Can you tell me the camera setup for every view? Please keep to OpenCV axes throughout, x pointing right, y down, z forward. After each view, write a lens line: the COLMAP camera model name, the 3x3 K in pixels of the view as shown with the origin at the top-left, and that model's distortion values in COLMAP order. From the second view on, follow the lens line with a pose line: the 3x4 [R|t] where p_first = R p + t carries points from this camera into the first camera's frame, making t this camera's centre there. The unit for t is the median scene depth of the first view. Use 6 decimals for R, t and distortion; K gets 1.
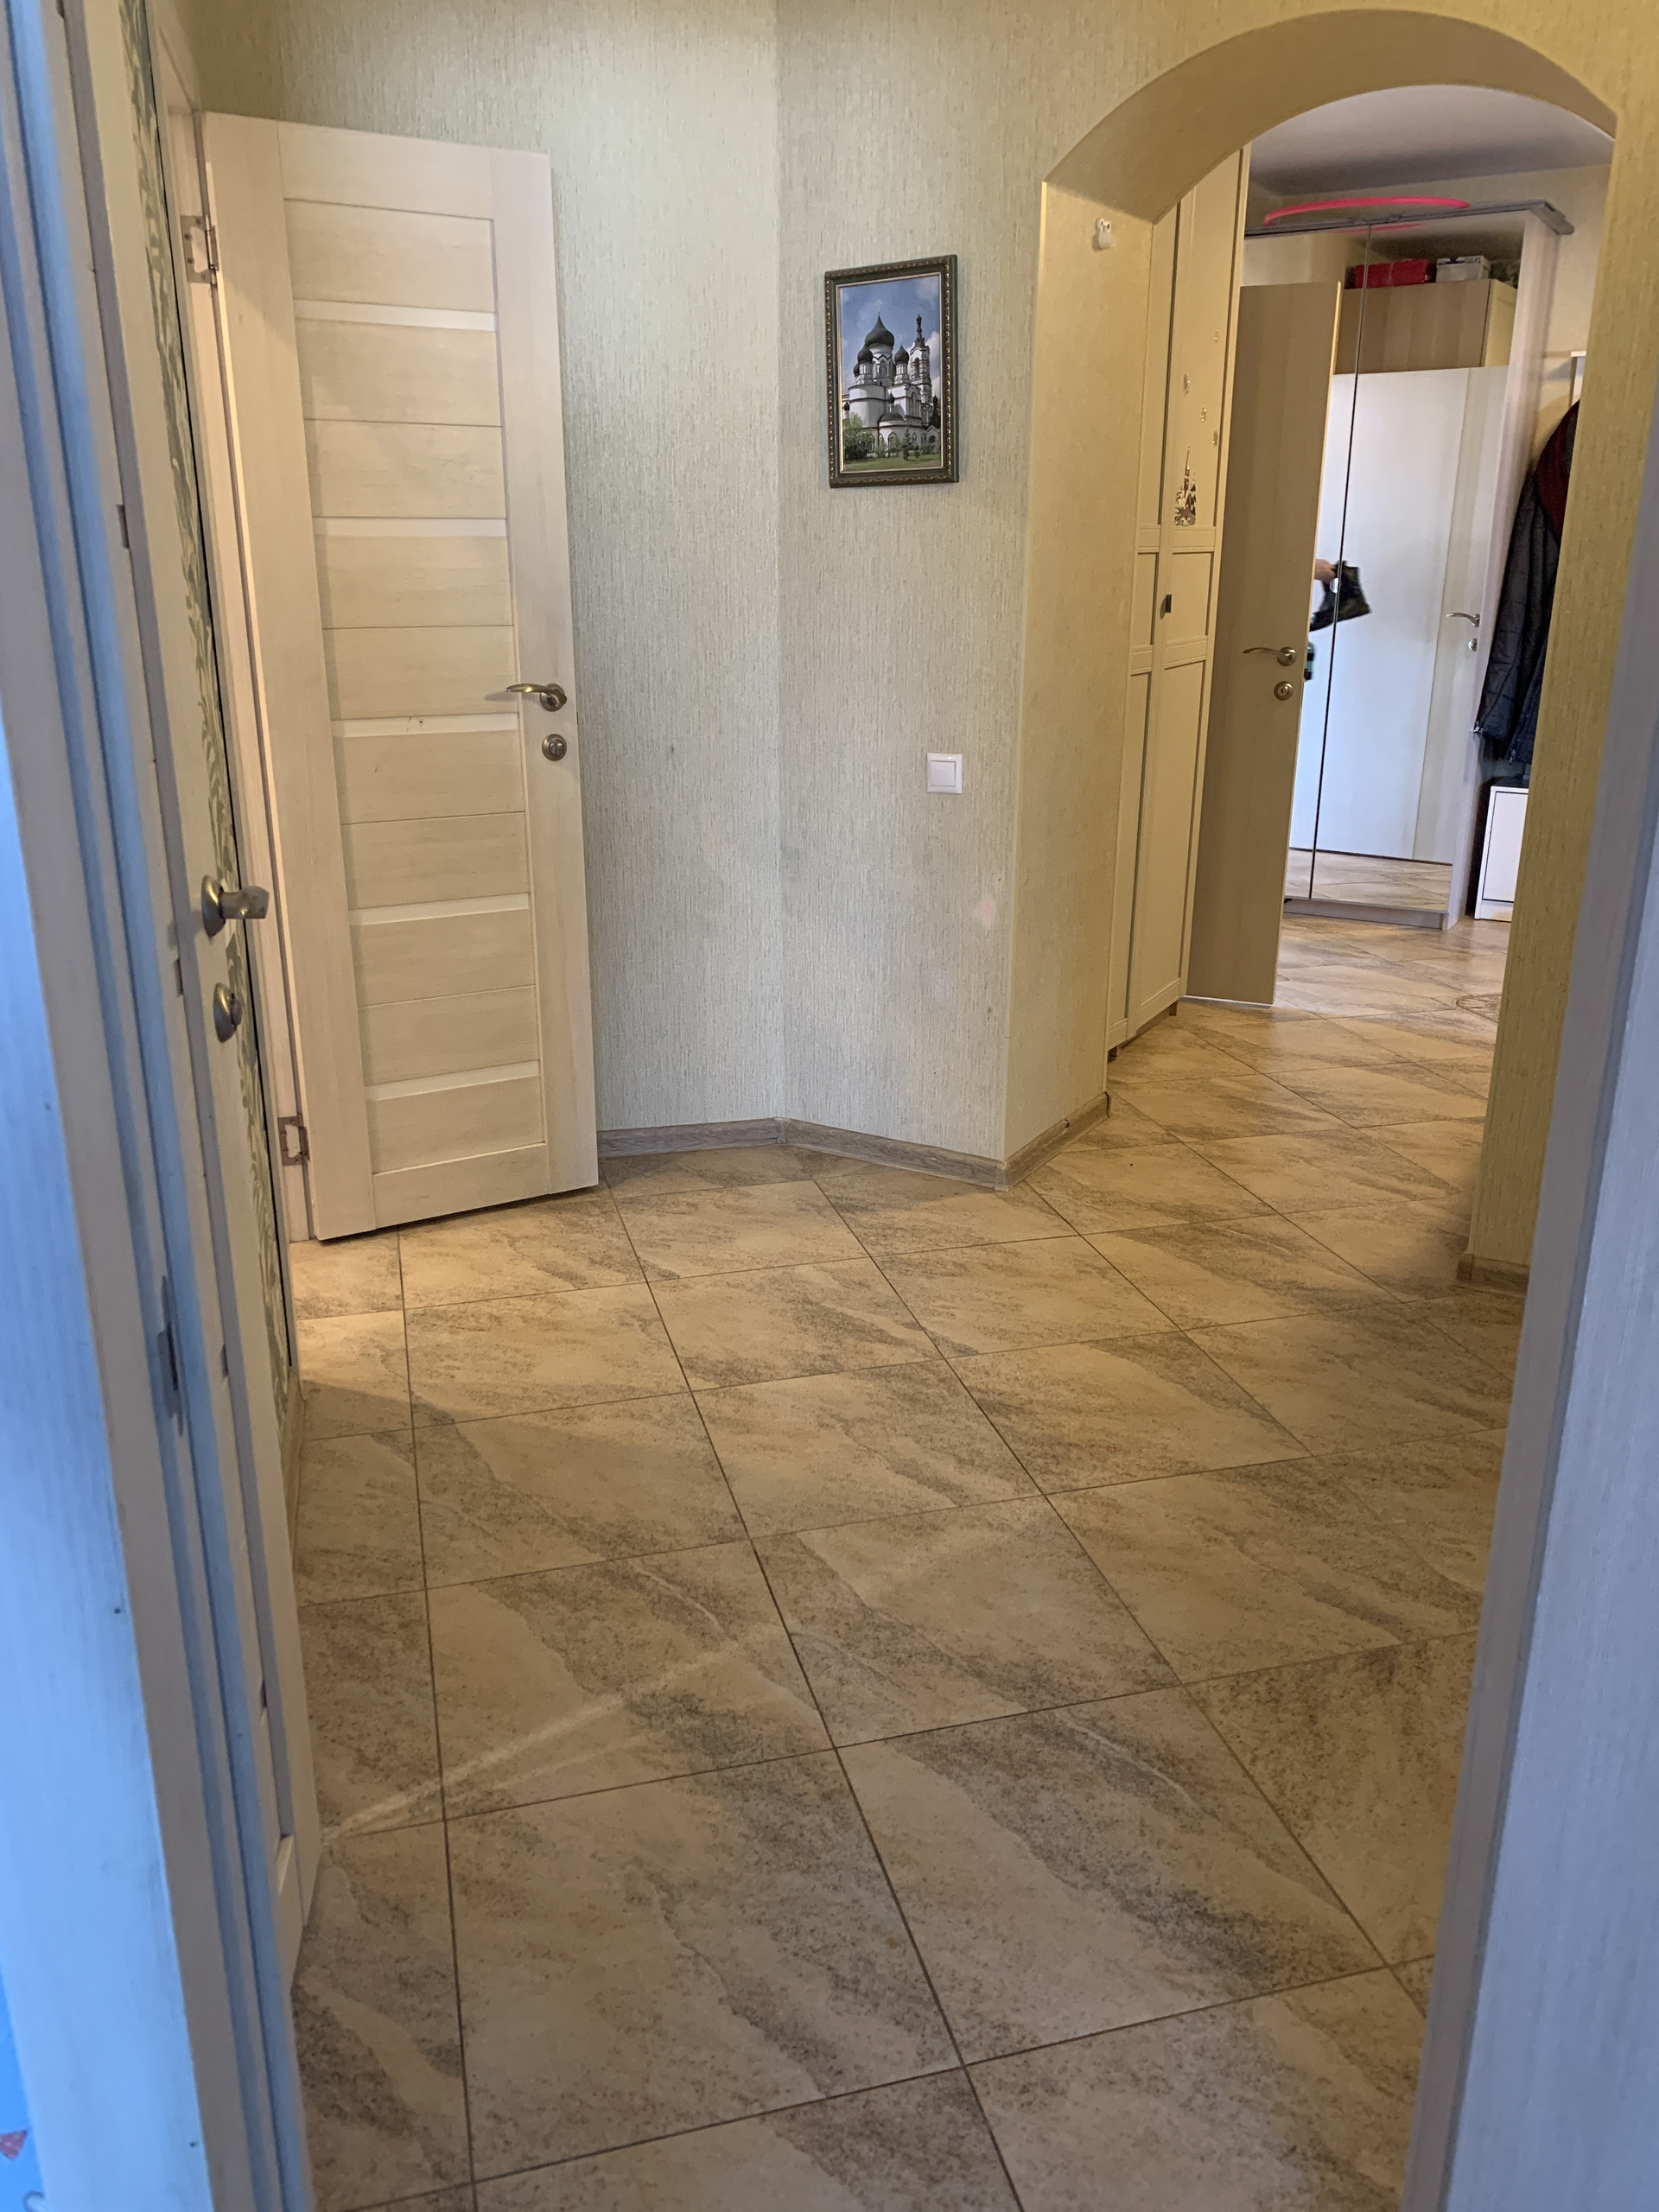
lens RADIAL K [[1716.9, 0, 830.3], [0, 1716.9, 1092.9], [0, 0, 1]] dist [0.011798, -0.003616]
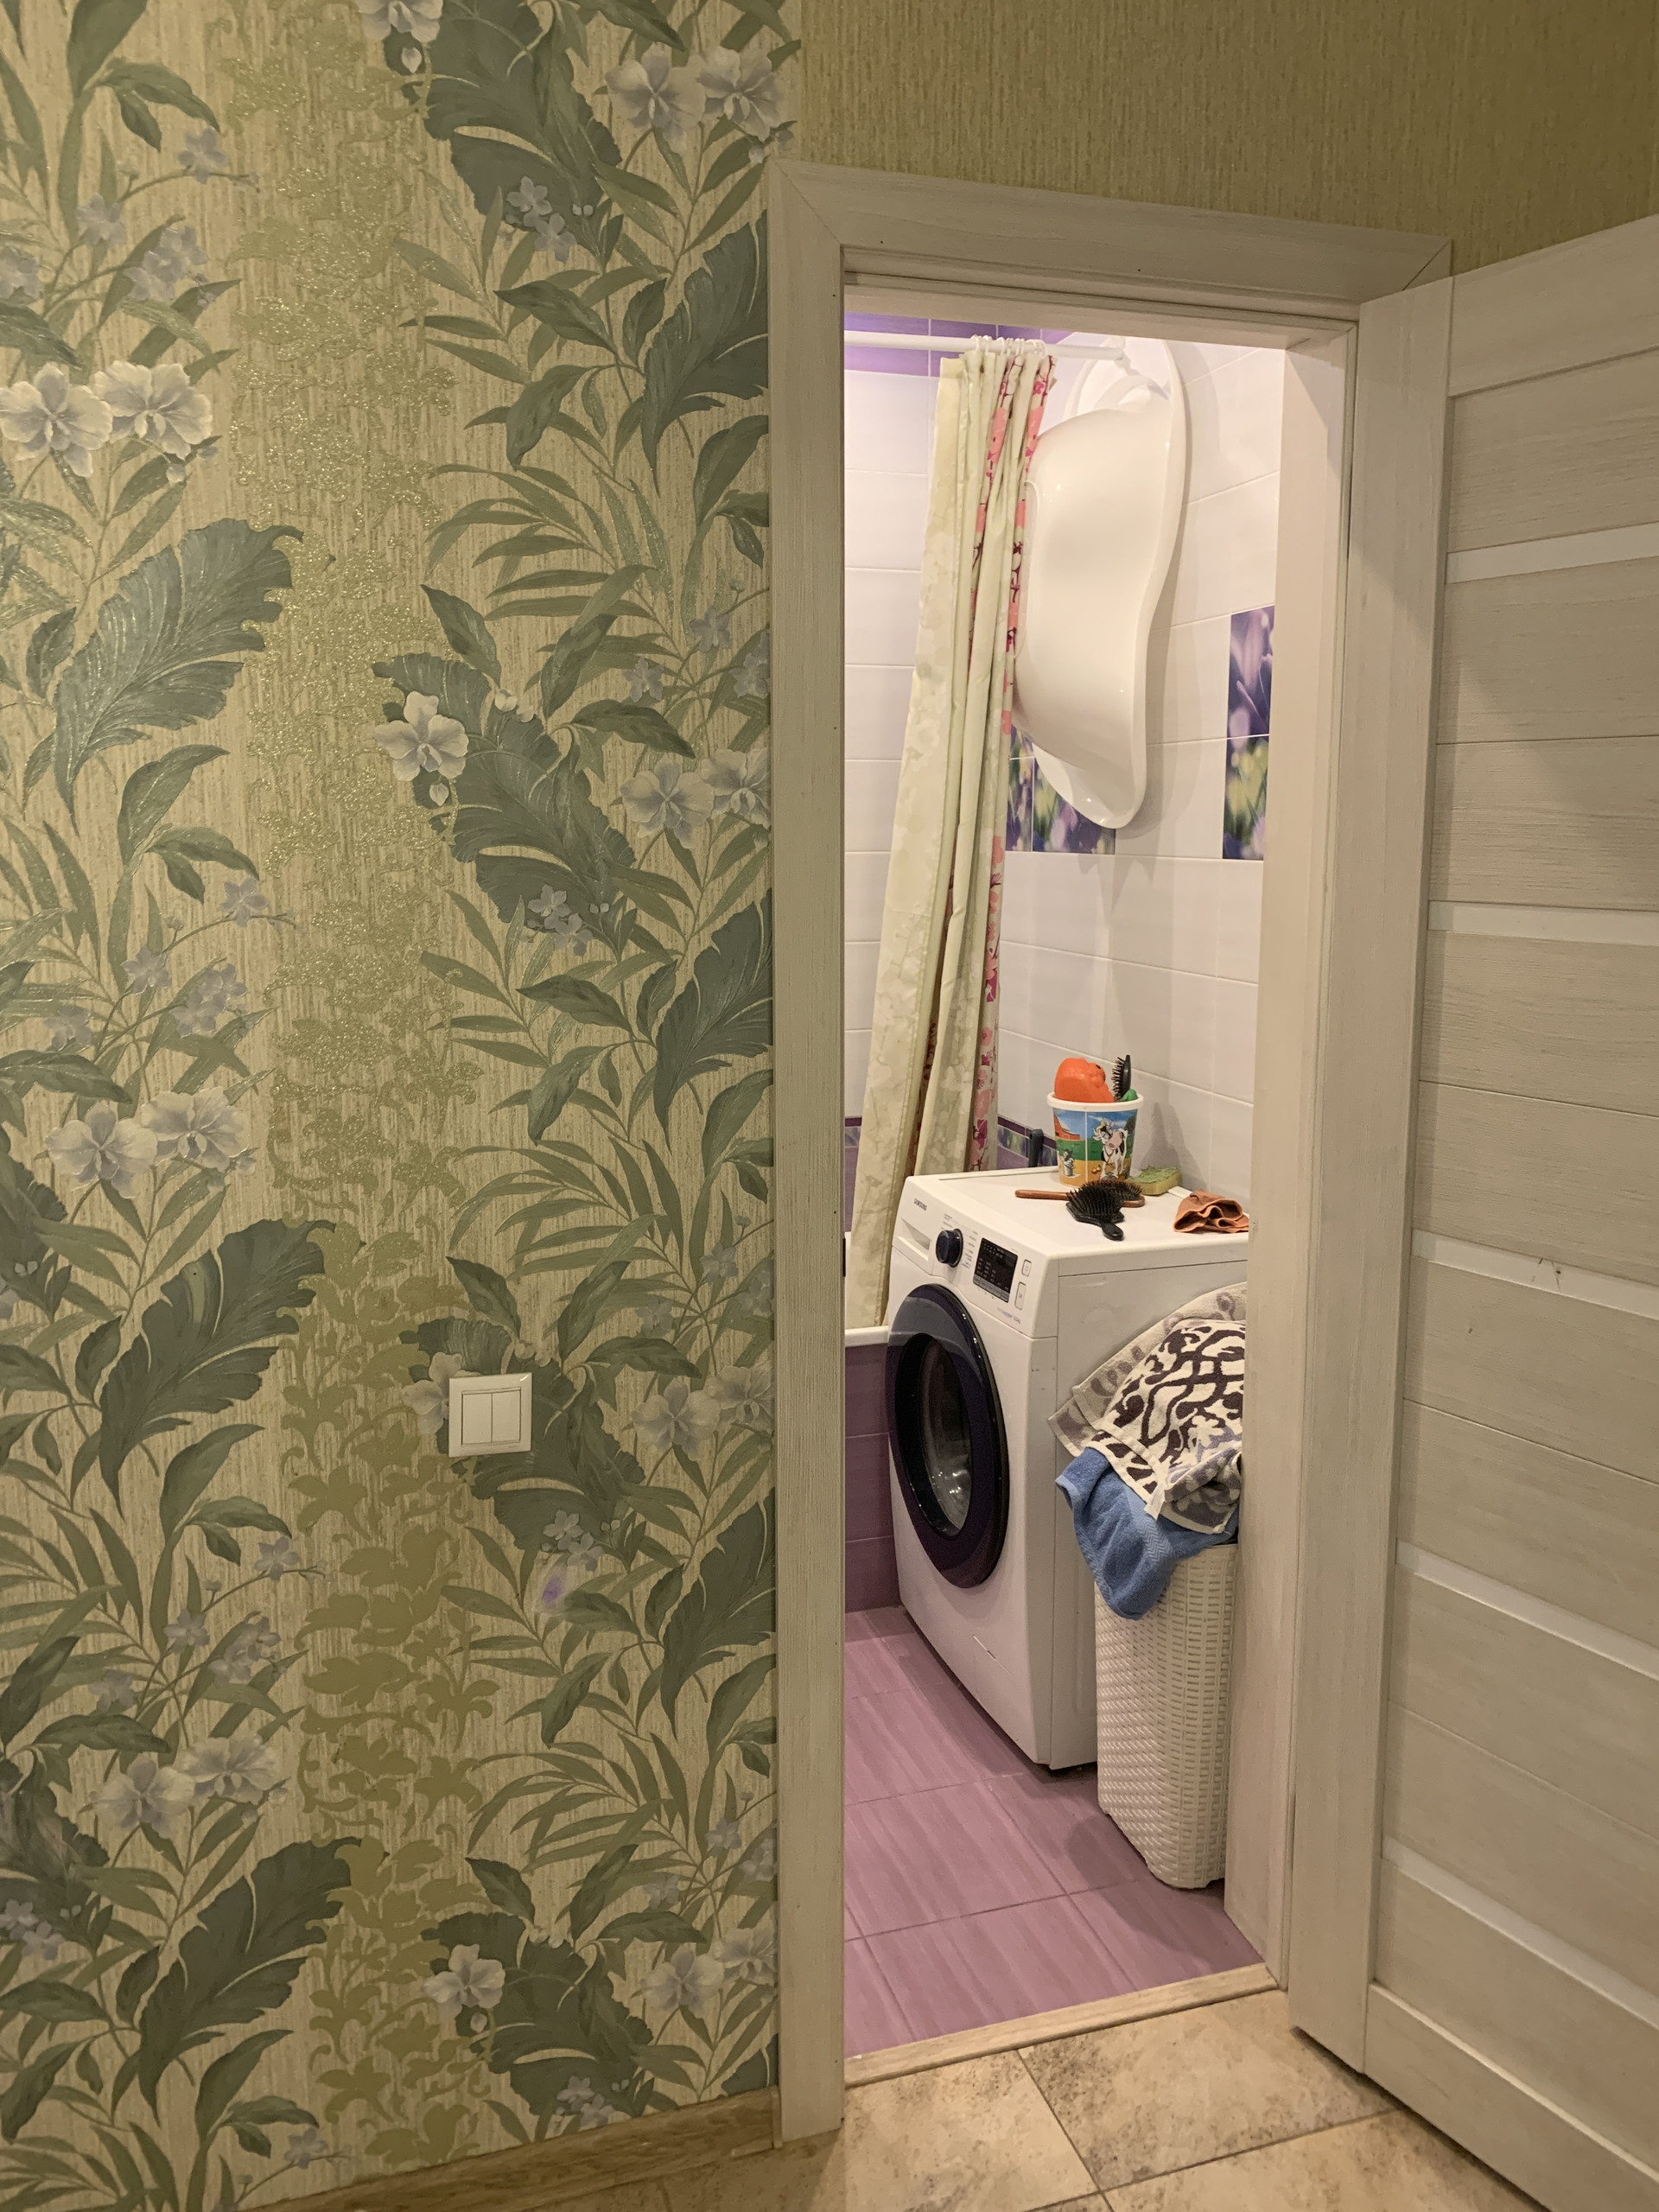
lens RADIAL K [[1716.9, 0, 830.3], [0, 1716.9, 1092.9], [0, 0, 1]] dist [0.011798, -0.003616]
pose [[0.061570, 0.148386, -0.987011, 0.264897], [-0.312476, 0.942041, 0.122133, -0.262951], [0.947928, 0.300898, 0.104368, 0.715438]]
